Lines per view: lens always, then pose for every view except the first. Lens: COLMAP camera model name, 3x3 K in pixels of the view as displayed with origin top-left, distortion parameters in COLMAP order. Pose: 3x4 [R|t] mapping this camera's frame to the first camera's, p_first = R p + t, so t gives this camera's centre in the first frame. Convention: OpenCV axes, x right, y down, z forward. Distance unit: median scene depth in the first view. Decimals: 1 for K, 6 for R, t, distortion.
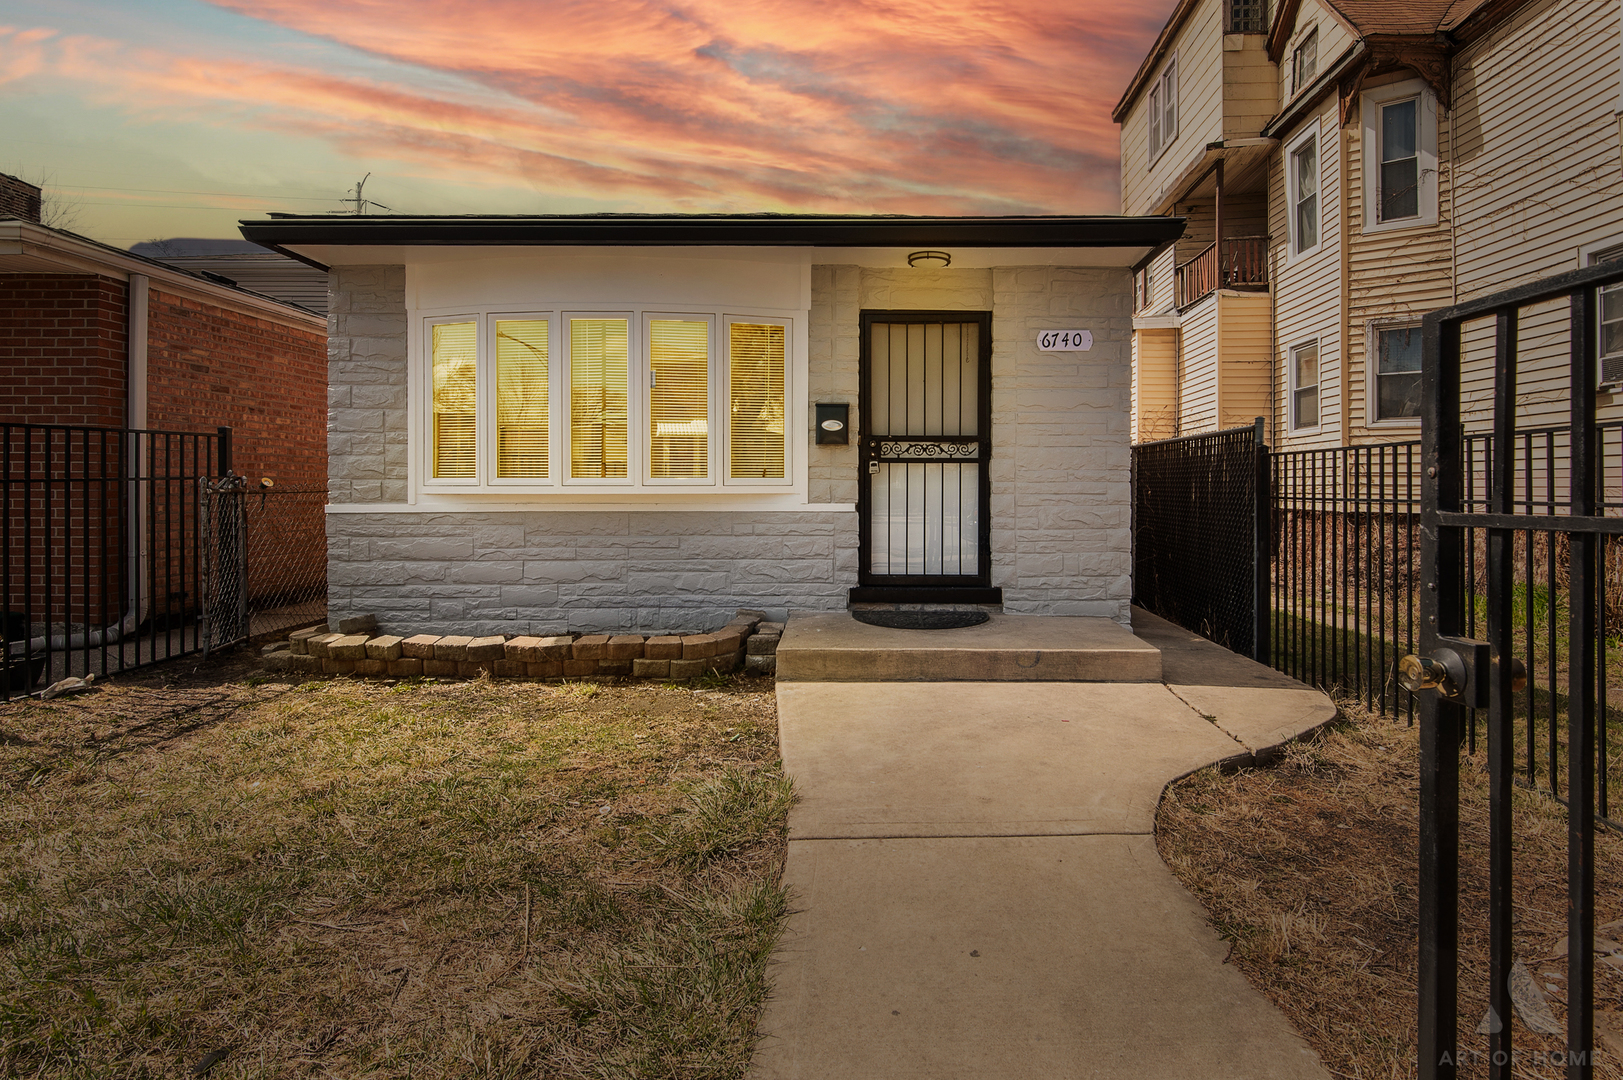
lens RADIAL K [[729.5, 0, 866.5], [0, 729.5, 487.5], [0, 0, 1]] dist [0.025465, -0.010334]
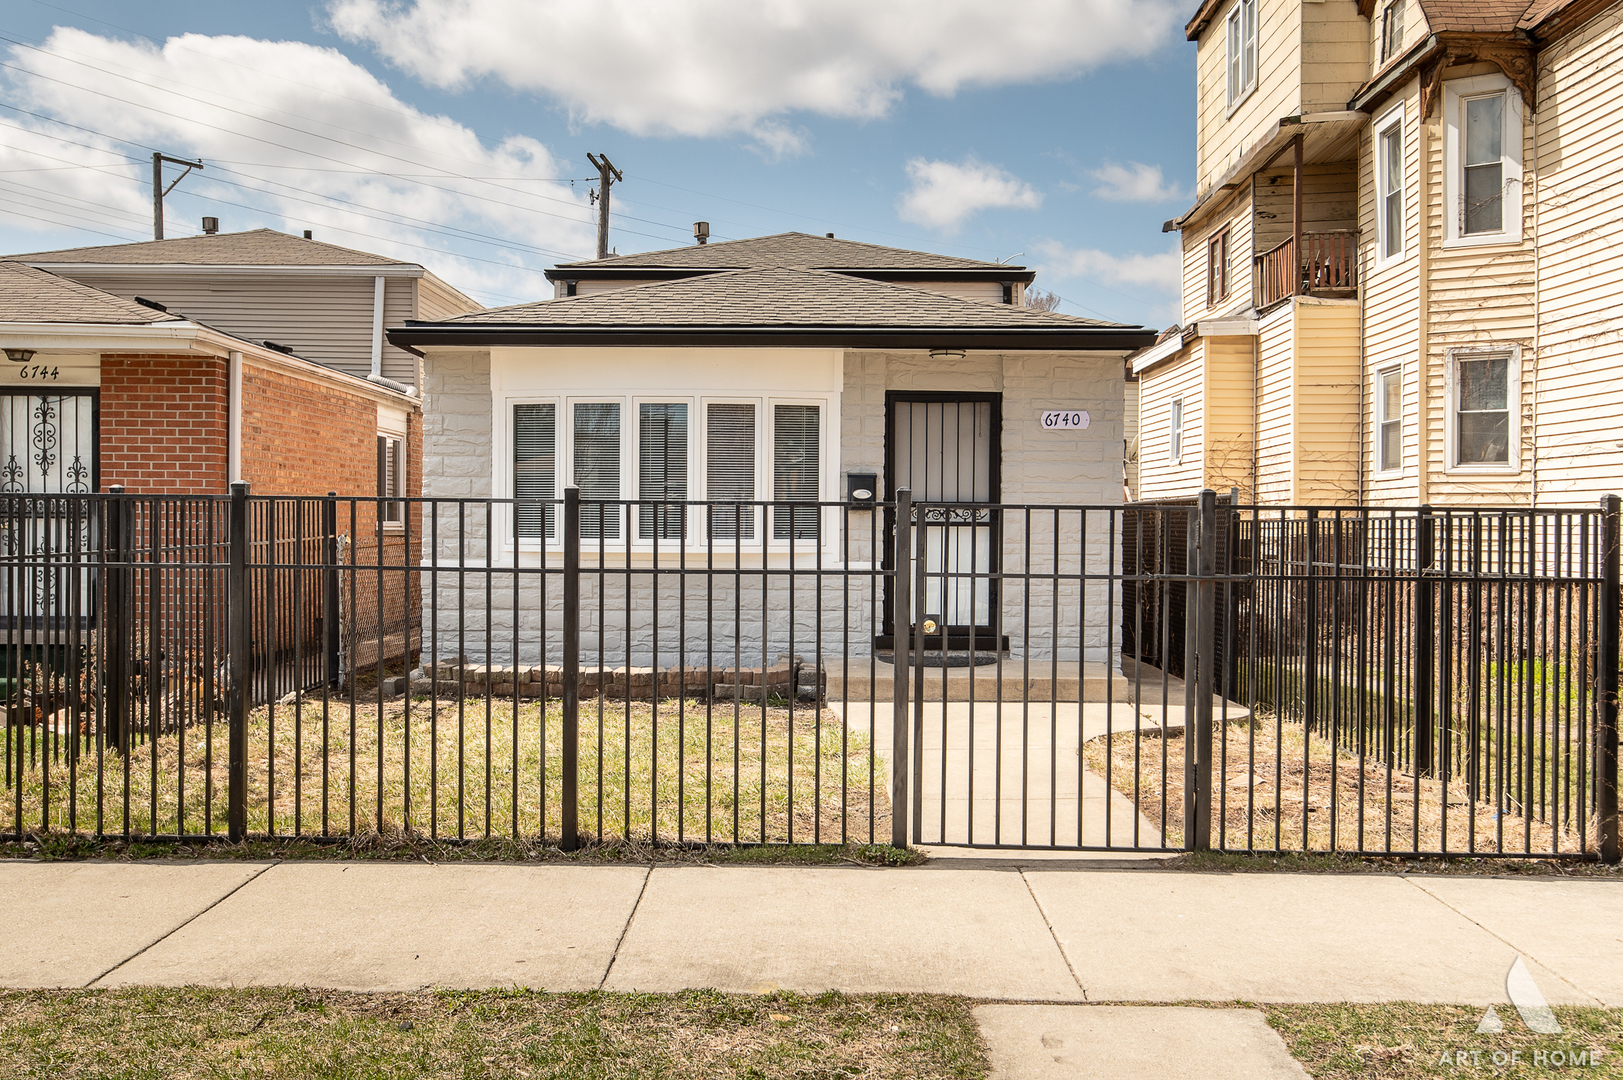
lens RADIAL K [[1623.4, 0, 811.4], [0, 1623.4, 532.1], [0, 0, 1]] dist [-0.011230, 0.000000]
pose [[0.999738, 0.006633, 0.021904, -0.104426], [-0.006928, 0.999886, 0.013429, -0.033649], [-0.021812, -0.013577, 0.999670, -0.889158]]
